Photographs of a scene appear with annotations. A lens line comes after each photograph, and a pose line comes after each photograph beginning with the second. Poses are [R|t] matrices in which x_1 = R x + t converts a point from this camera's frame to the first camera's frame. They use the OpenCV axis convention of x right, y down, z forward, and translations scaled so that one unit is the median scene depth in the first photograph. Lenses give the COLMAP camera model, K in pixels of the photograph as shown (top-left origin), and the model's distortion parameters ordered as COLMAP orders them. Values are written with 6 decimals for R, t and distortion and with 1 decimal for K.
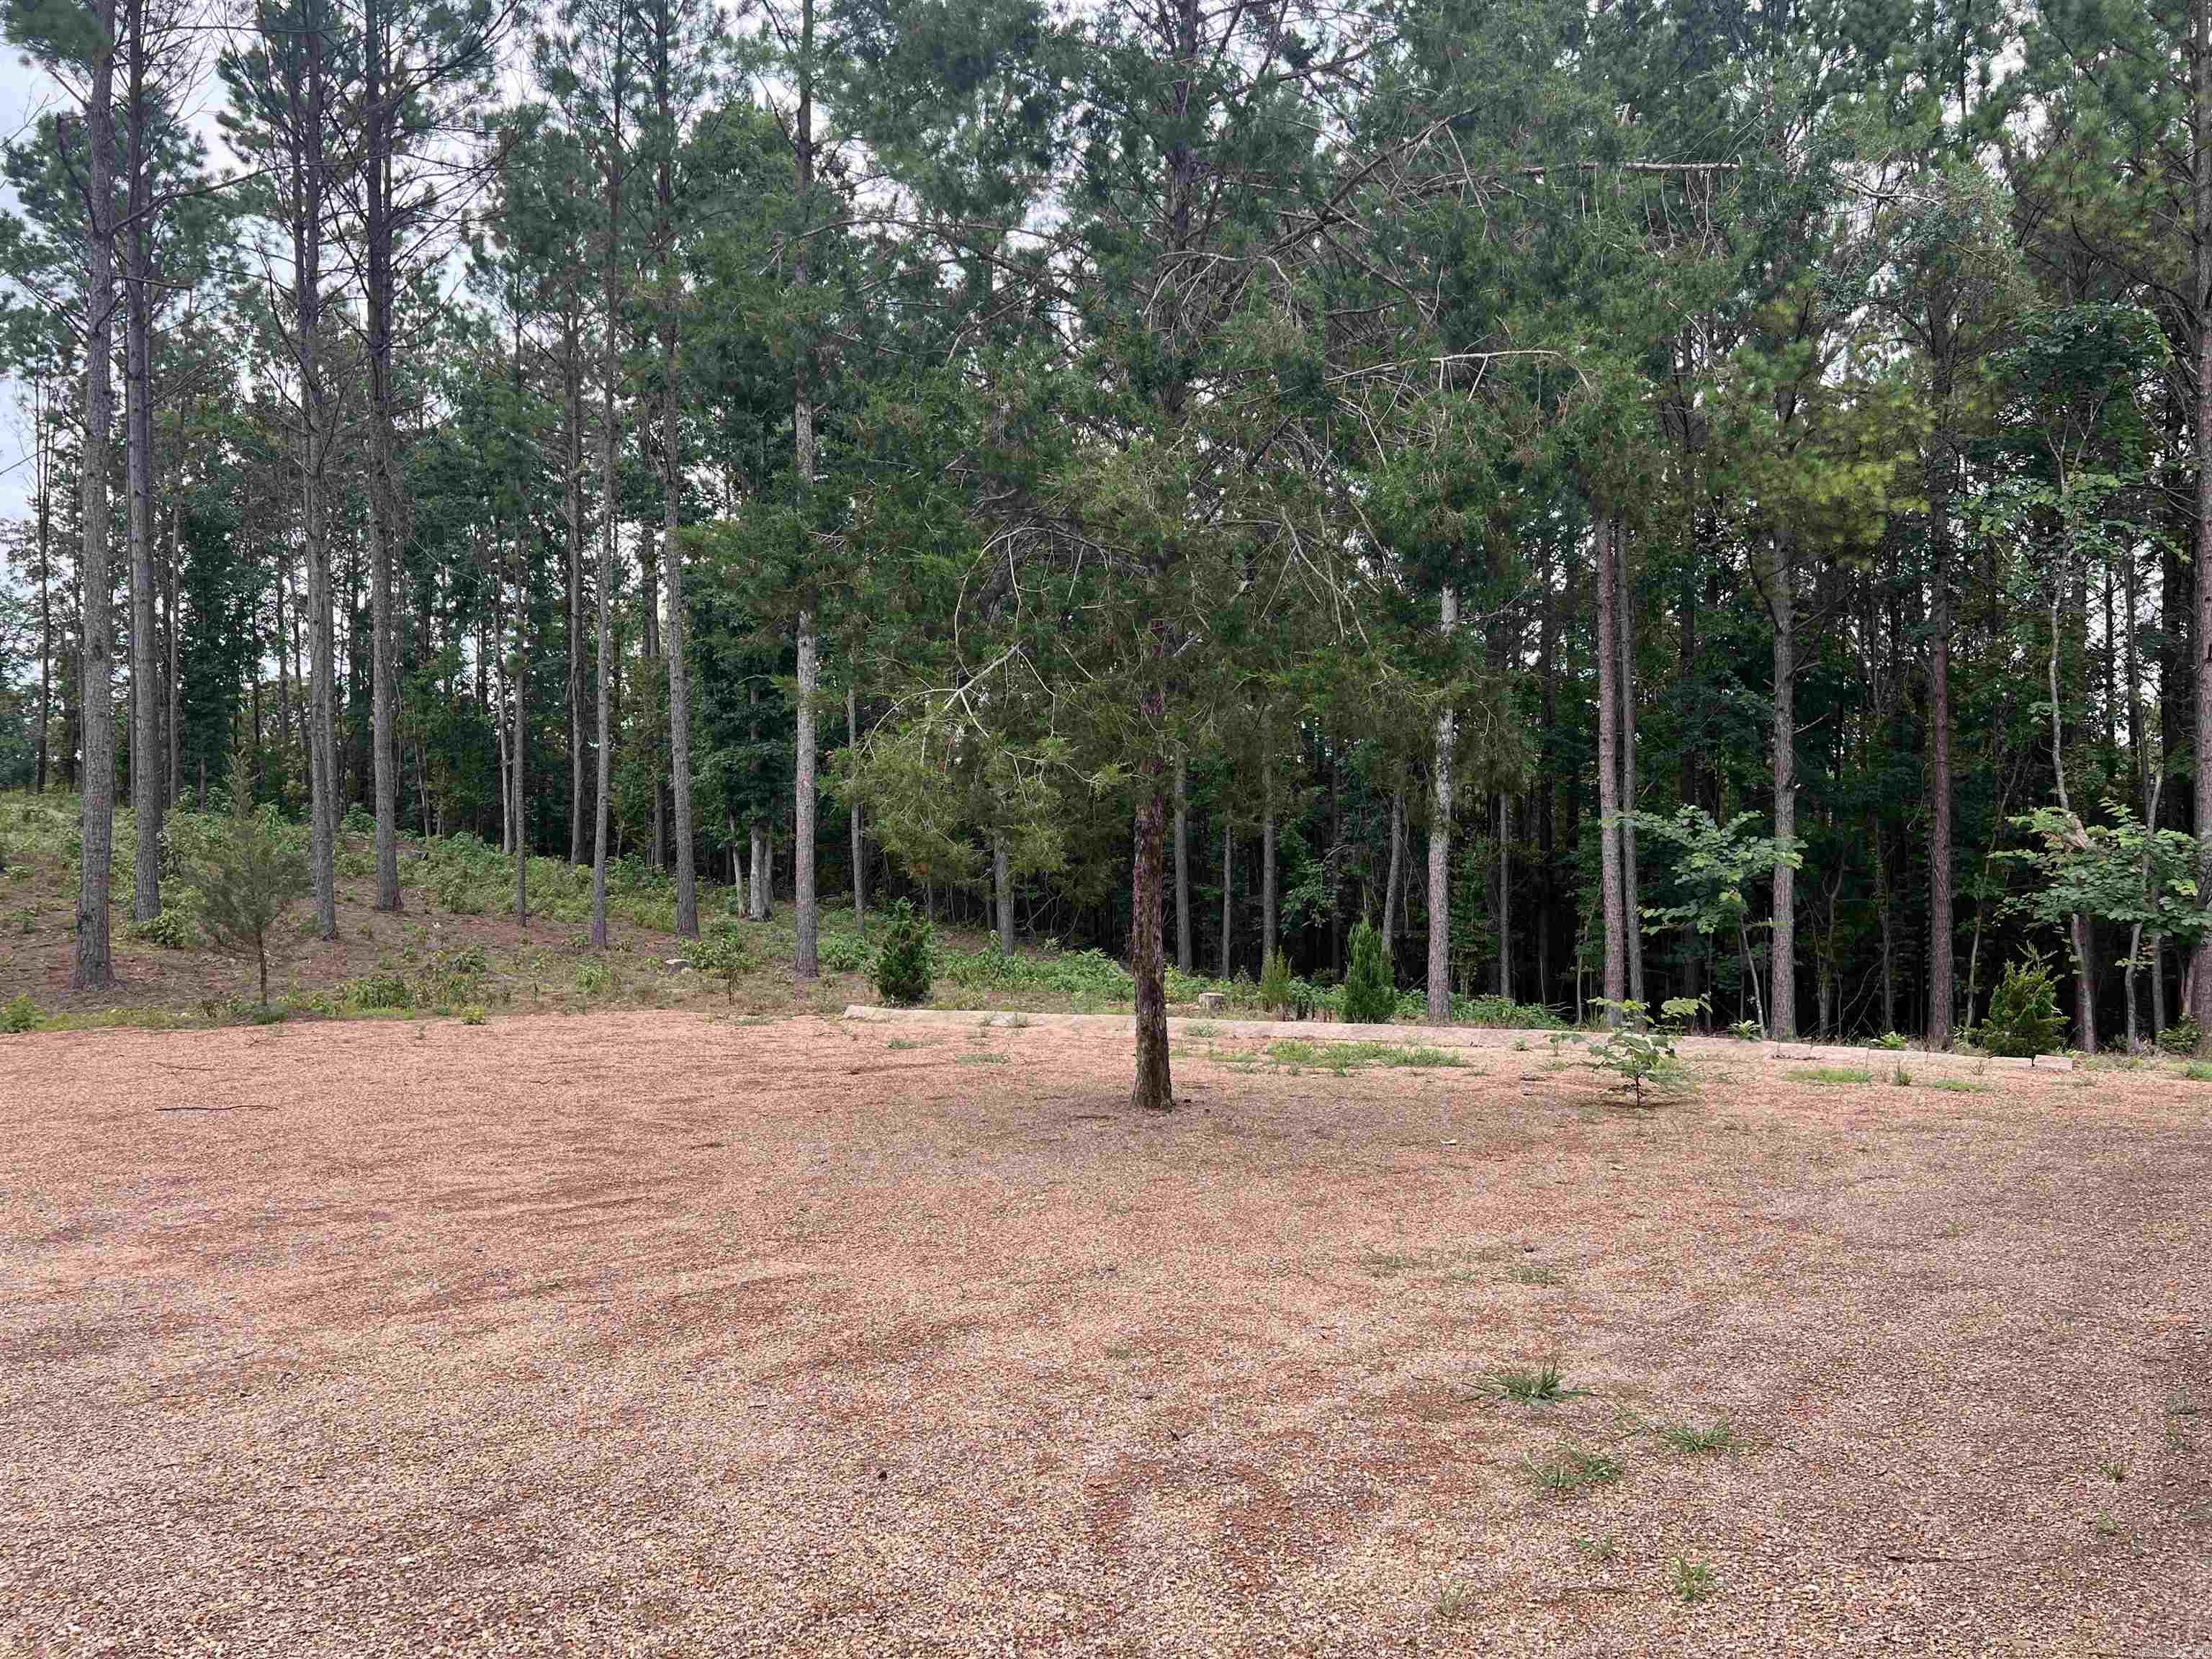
lens RADIAL K [[1667.6, 0, 1106.0], [0, 1667.6, 829.5], [0, 0, 1]] dist [0.006713, 0.000570]
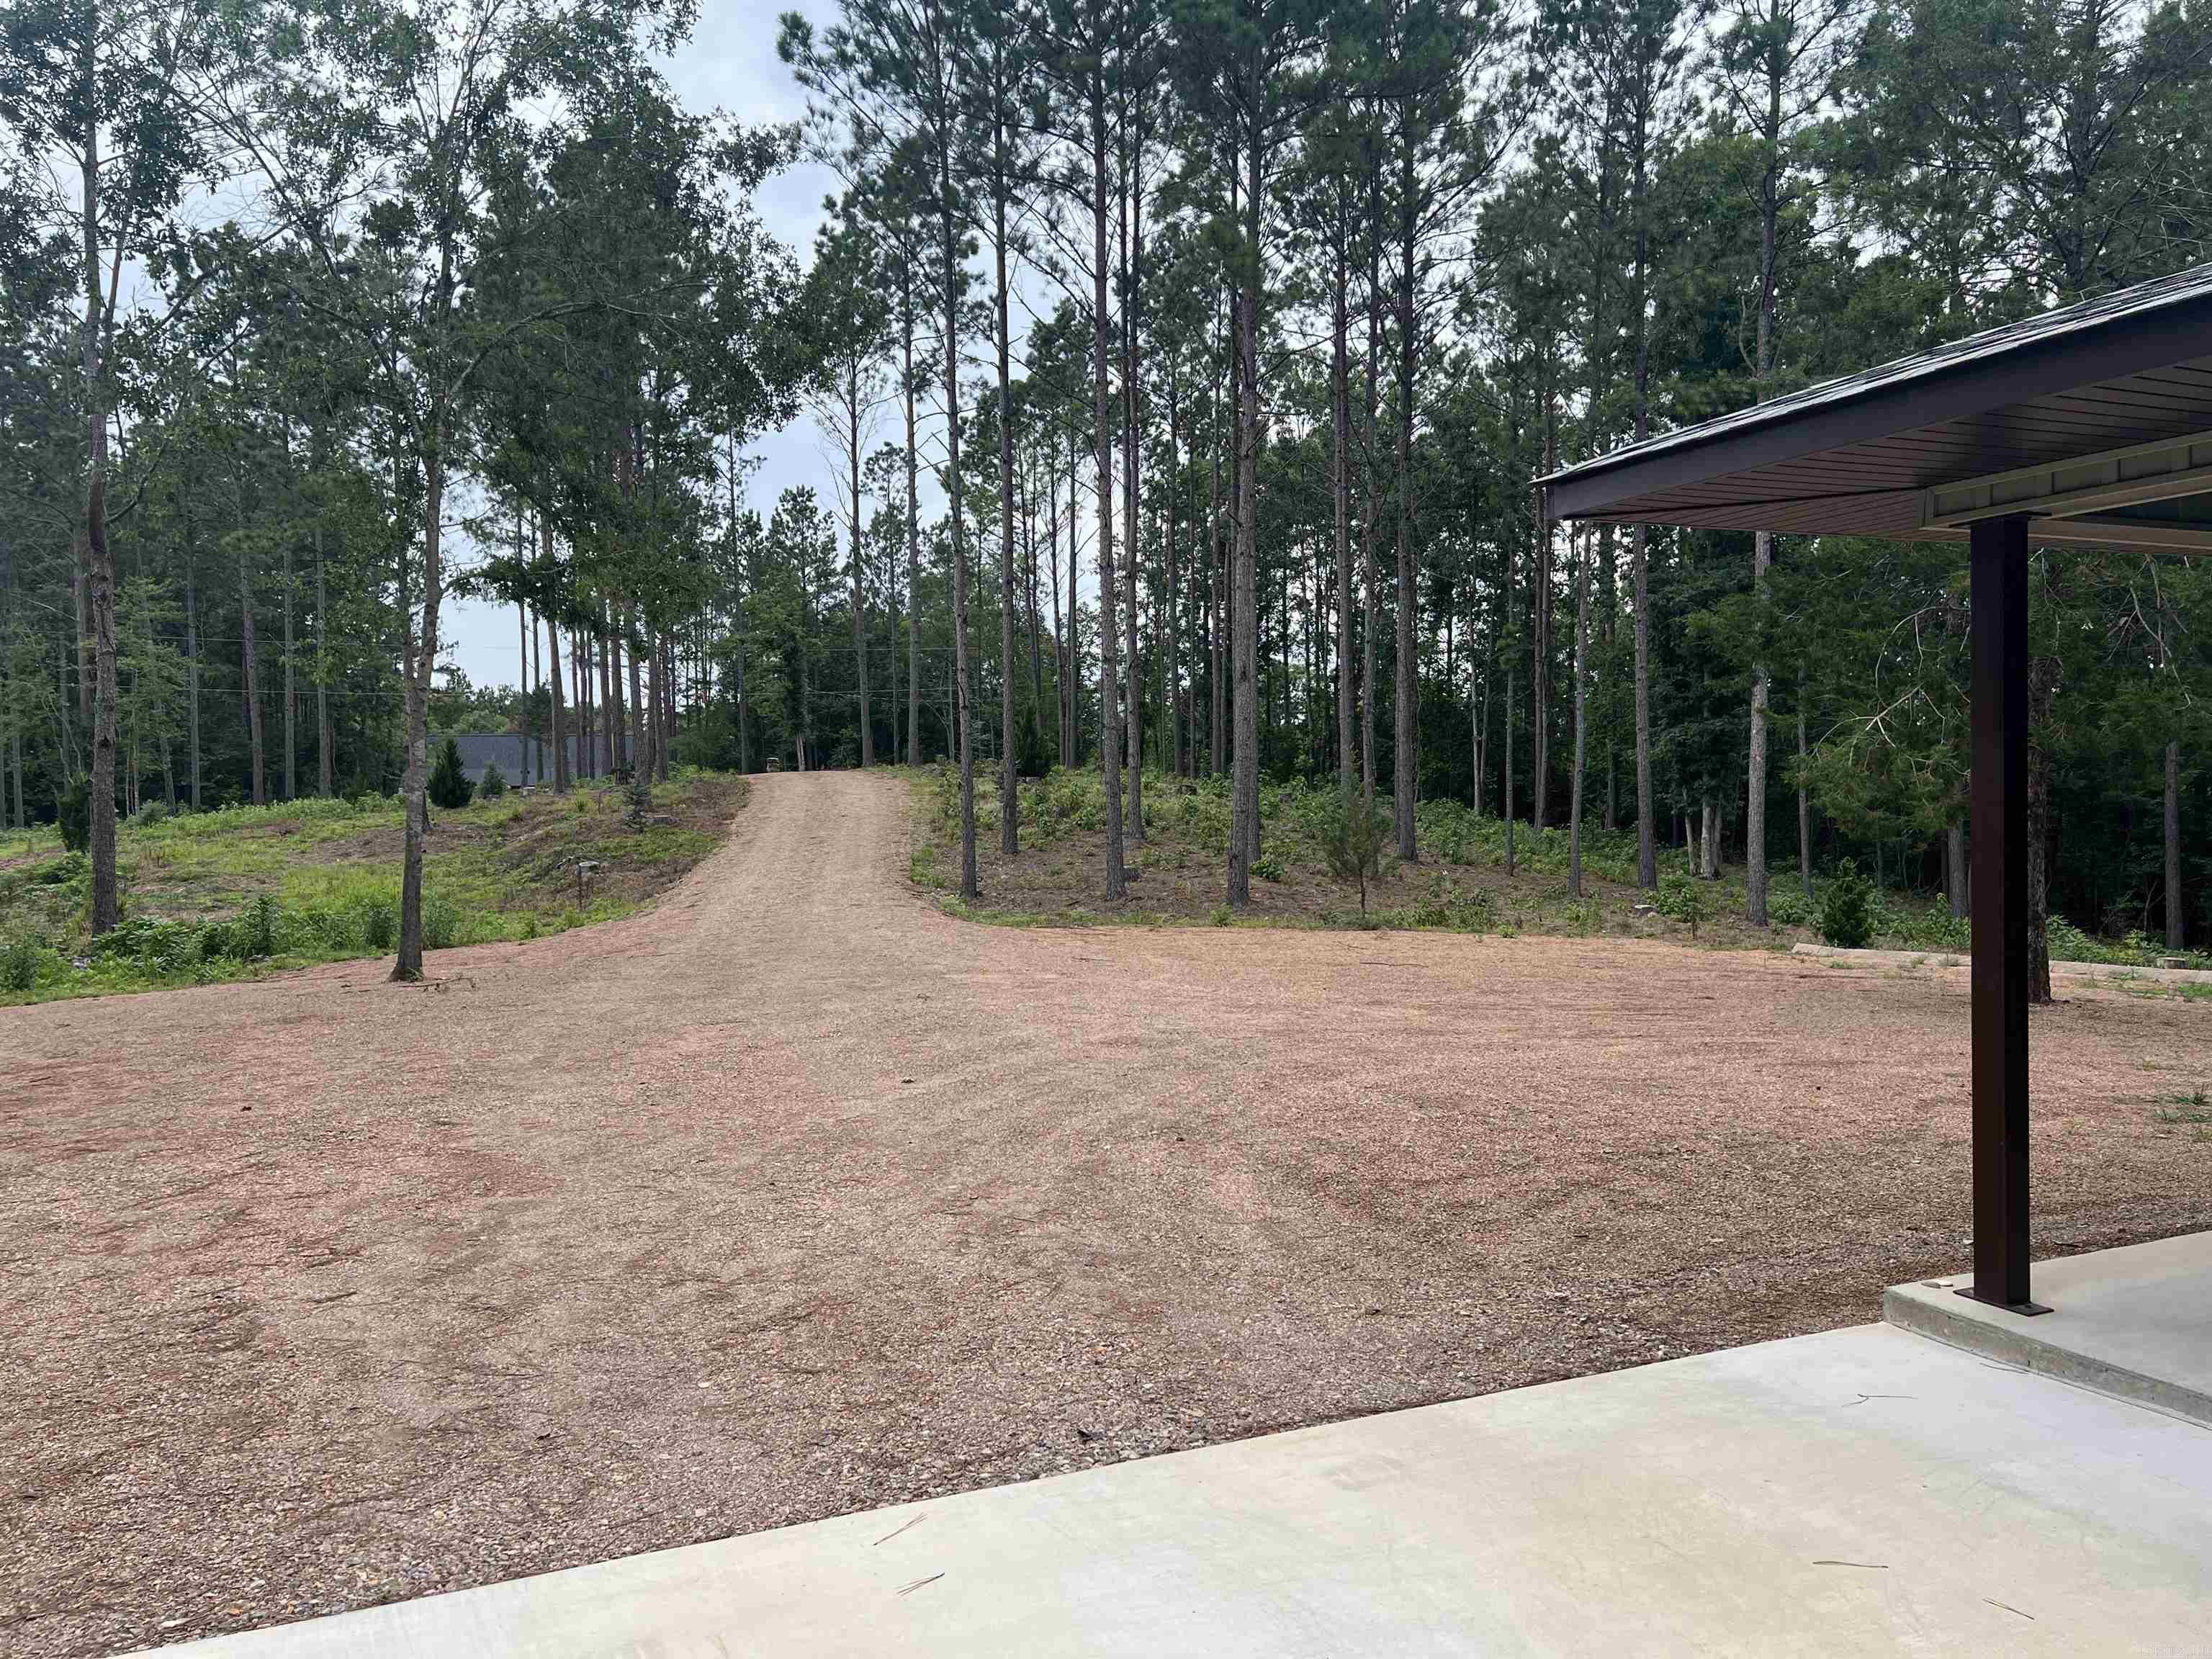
lens RADIAL K [[1667.6, 0, 1106.0], [0, 1667.6, 829.5], [0, 0, 1]] dist [0.006713, 0.000570]
pose [[0.855847, 0.016246, -0.516973, 0.027424], [-0.005449, 0.999734, 0.022396, -0.001549], [0.517200, -0.016351, 0.855709, -0.192407]]
